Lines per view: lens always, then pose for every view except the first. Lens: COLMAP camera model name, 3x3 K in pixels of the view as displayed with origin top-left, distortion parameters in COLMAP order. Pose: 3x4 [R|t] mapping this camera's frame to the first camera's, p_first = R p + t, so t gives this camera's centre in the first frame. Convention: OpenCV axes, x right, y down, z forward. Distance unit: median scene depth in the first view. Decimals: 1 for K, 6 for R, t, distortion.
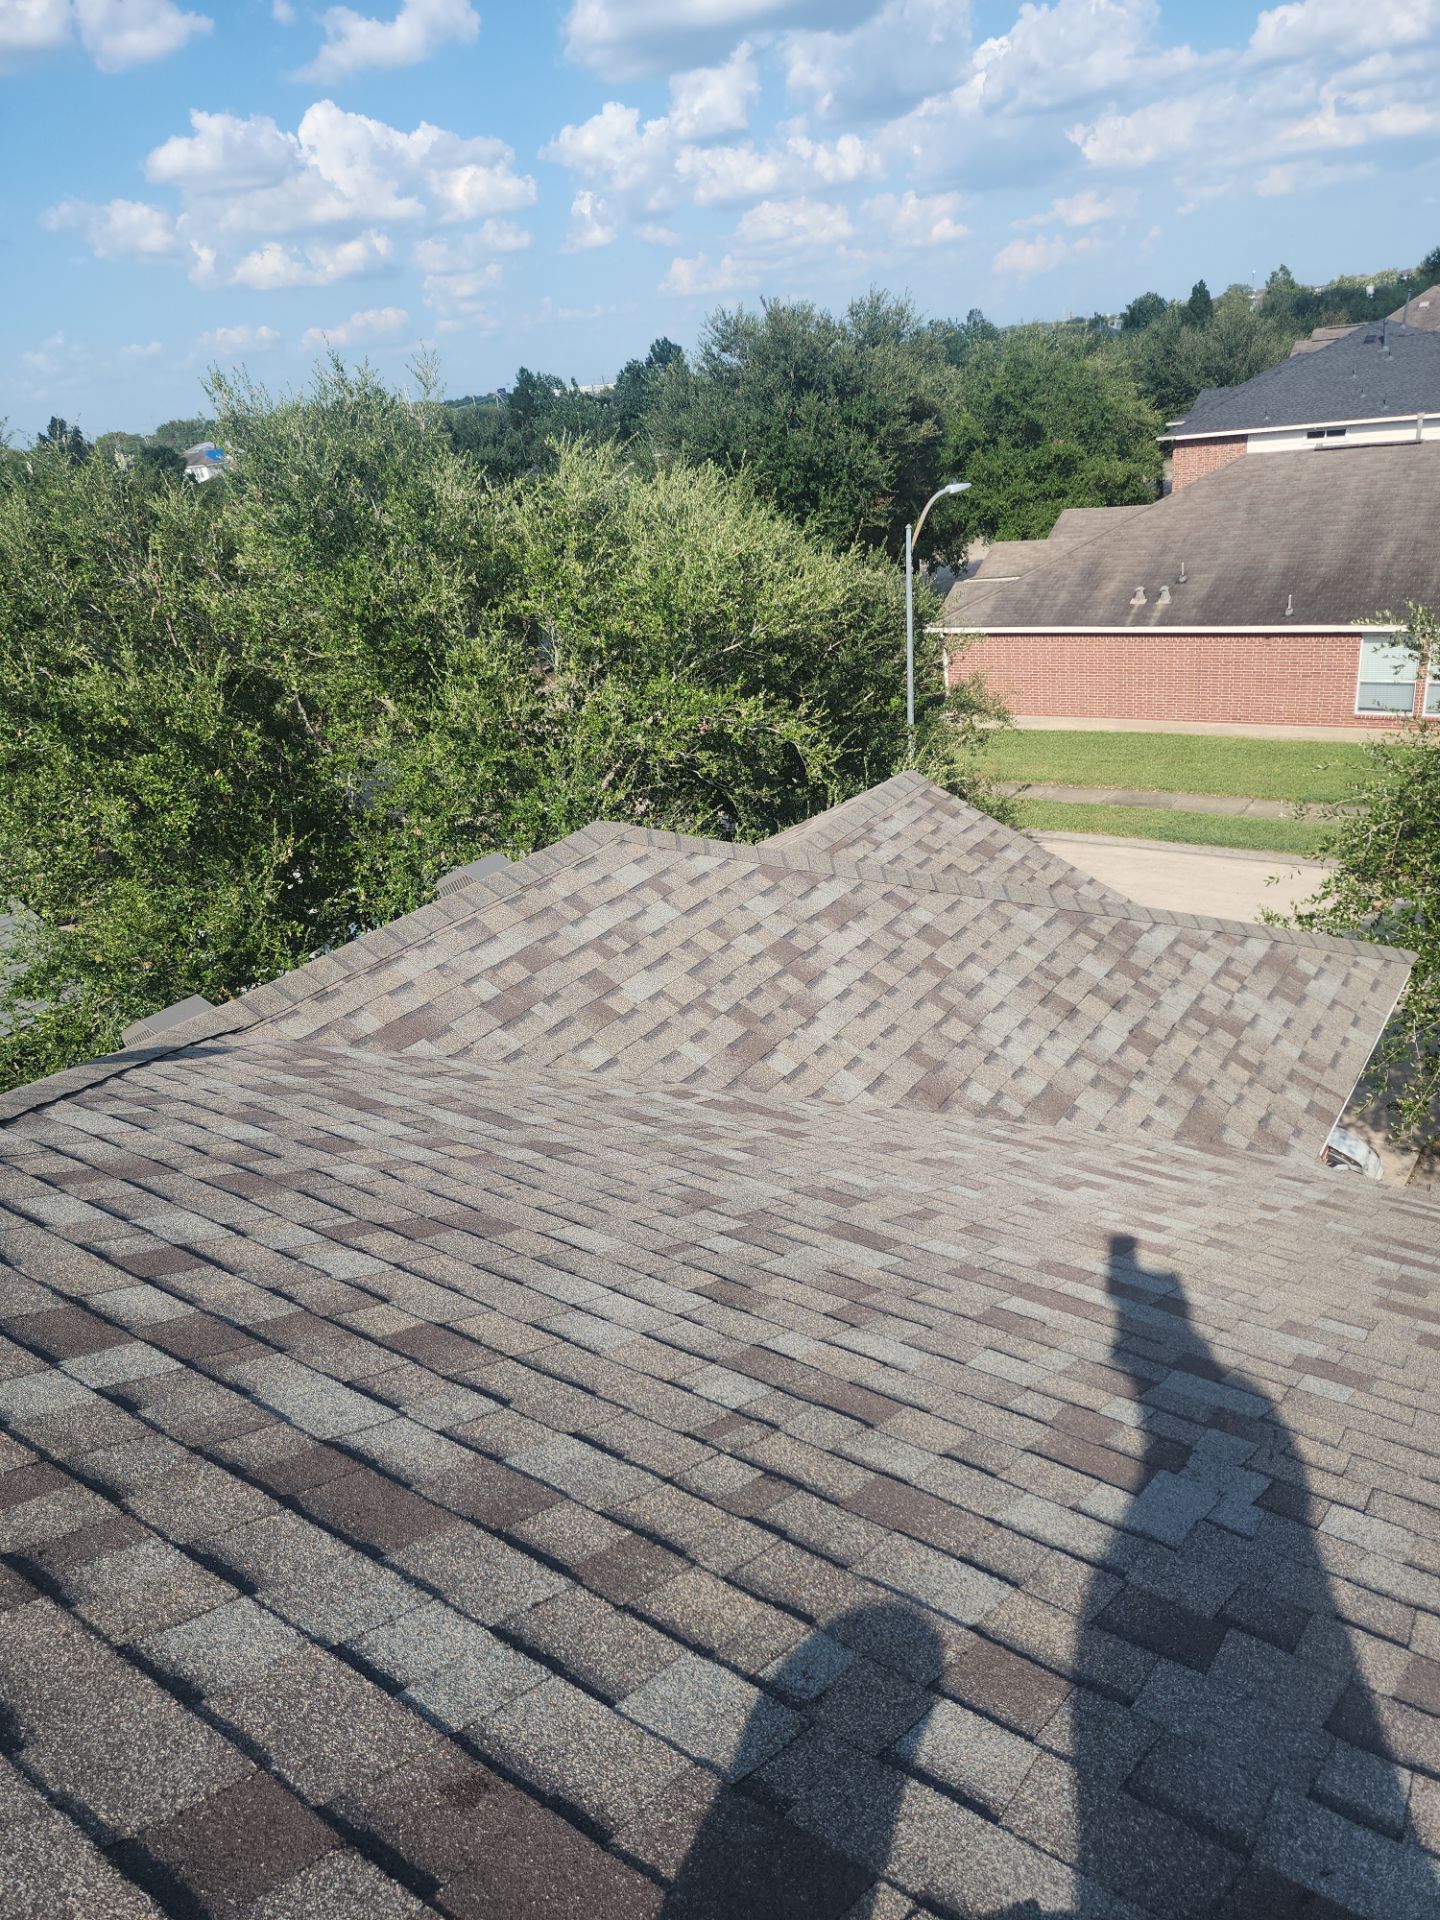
lens RADIAL K [[1280.8, 0, 726.5], [0, 1280.8, 978.9], [0, 0, 1]] dist [0.094249, -0.072931]
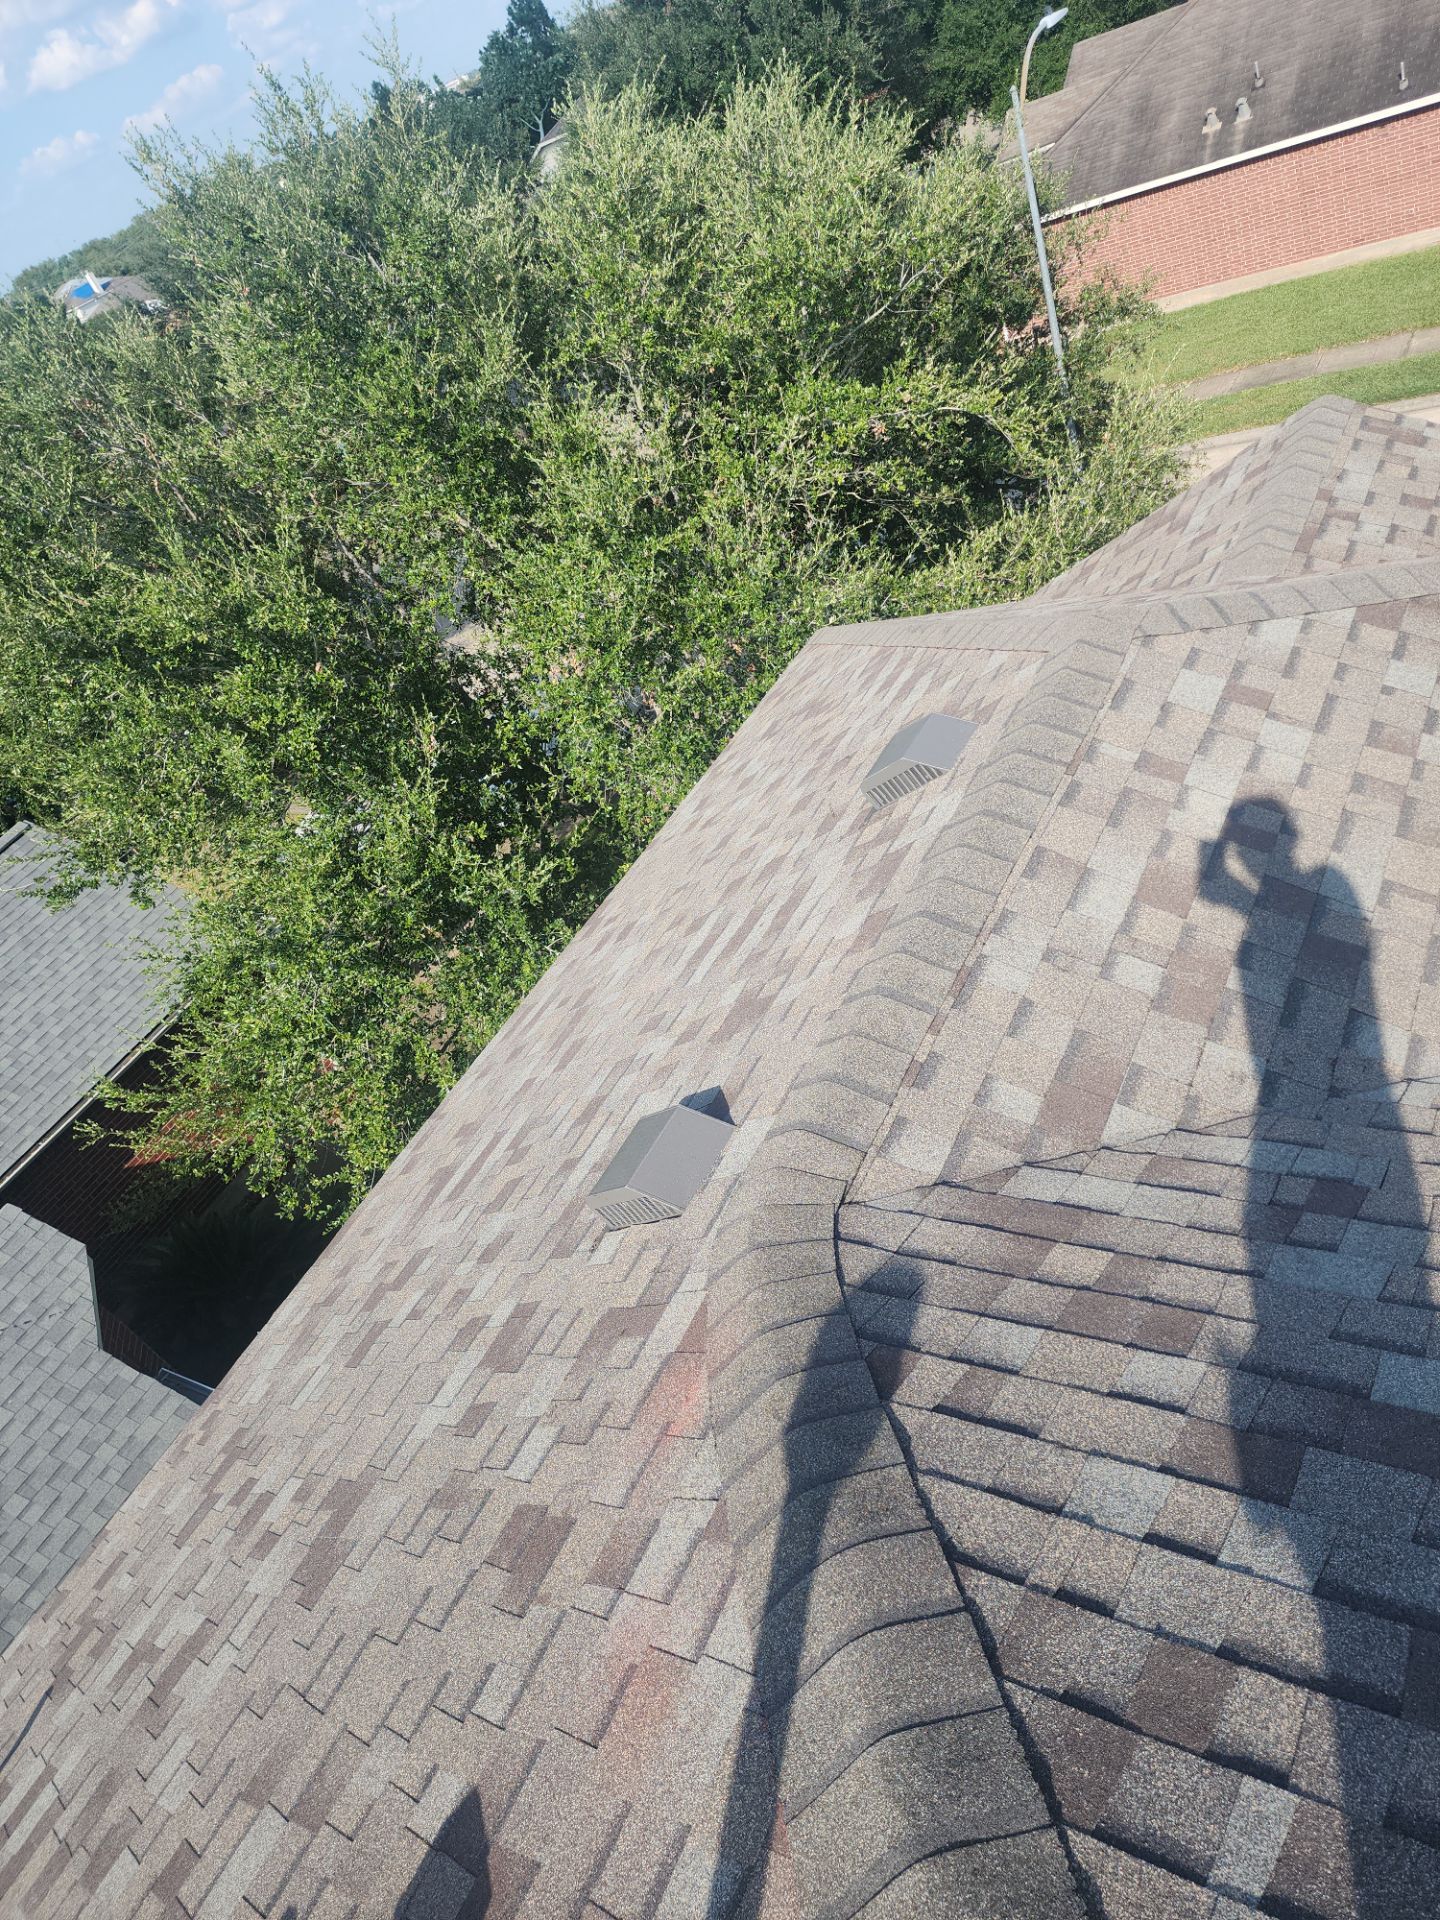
lens RADIAL K [[1277.2, 0, 750.7], [0, 1277.2, 948.2], [0, 0, 1]] dist [0.098658, -0.073599]
pose [[0.962240, -0.265618, -0.059501, -0.051950], [0.272069, 0.945317, 0.179874, -0.025322], [0.008470, -0.189270, 0.981889, 0.069556]]
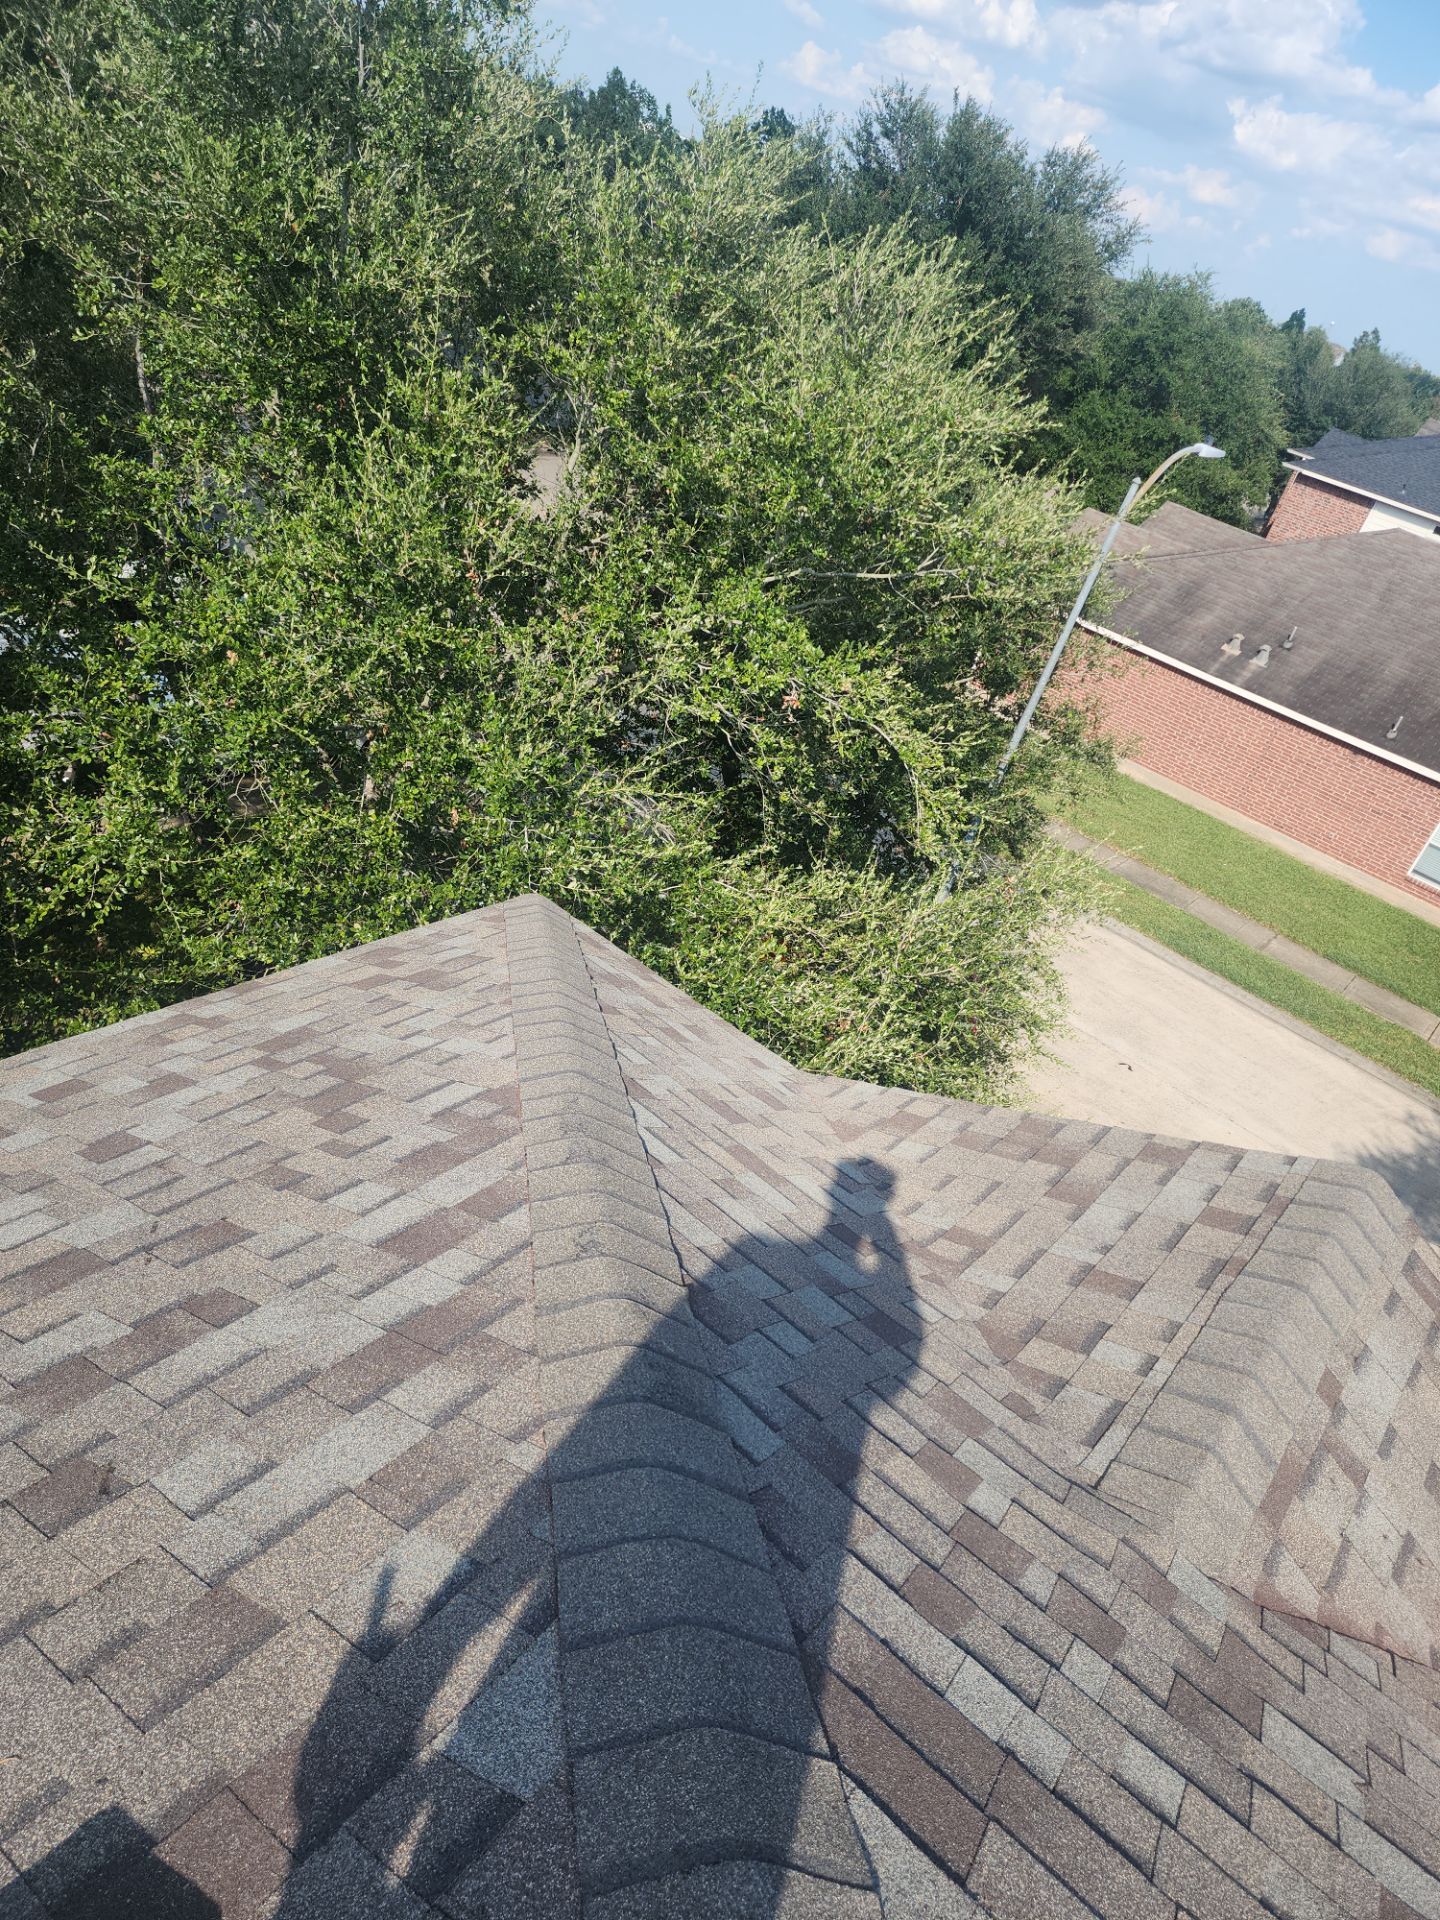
lens RADIAL K [[1276.1, 0, 747.9], [0, 1276.1, 954.5], [0, 0, 1]] dist [0.131893, -0.119582]
pose [[0.923333, 0.349466, 0.159151, -0.034909], [-0.363819, 0.928727, 0.071428, -0.050610], [-0.122846, -0.123854, 0.984667, 0.173290]]
